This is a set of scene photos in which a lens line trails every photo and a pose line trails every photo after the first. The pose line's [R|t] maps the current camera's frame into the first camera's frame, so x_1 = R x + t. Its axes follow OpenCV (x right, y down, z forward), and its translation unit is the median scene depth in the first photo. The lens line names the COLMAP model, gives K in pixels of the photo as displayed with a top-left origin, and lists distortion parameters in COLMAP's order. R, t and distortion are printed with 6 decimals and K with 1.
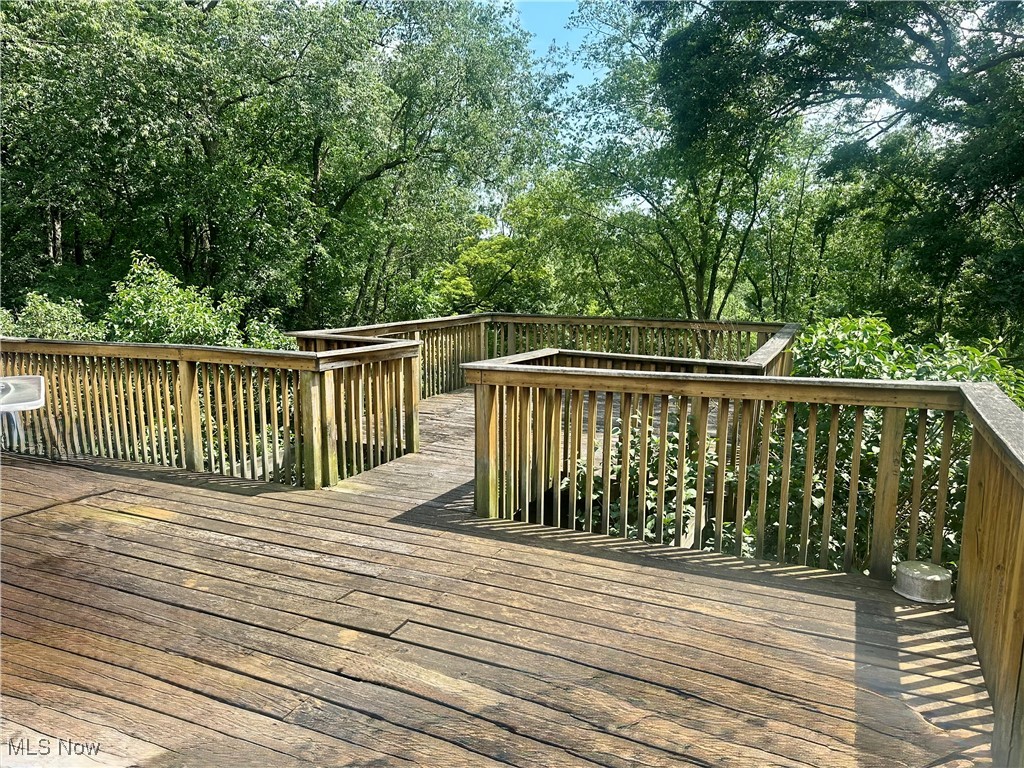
lens RADIAL K [[718.0, 0, 509.9], [0, 718.0, 388.3], [0, 0, 1]] dist [0.061407, 0.001207]
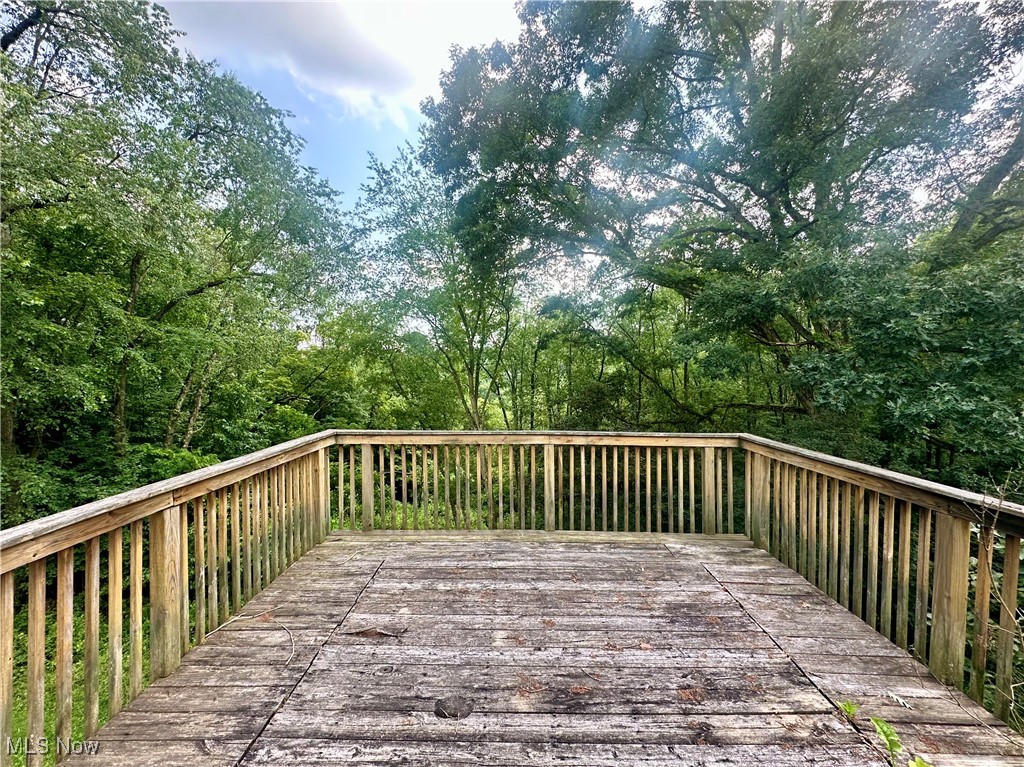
lens RADIAL K [[411.3, 0, 511.5], [0, 411.3, 388.0], [0, 0, 1]] dist [-0.000159, -0.000335]
pose [[0.904203, -0.022166, 0.426526, -0.014237], [0.073415, 0.991855, -0.104089, -0.033550], [-0.420745, 0.125431, 0.898466, 0.207624]]
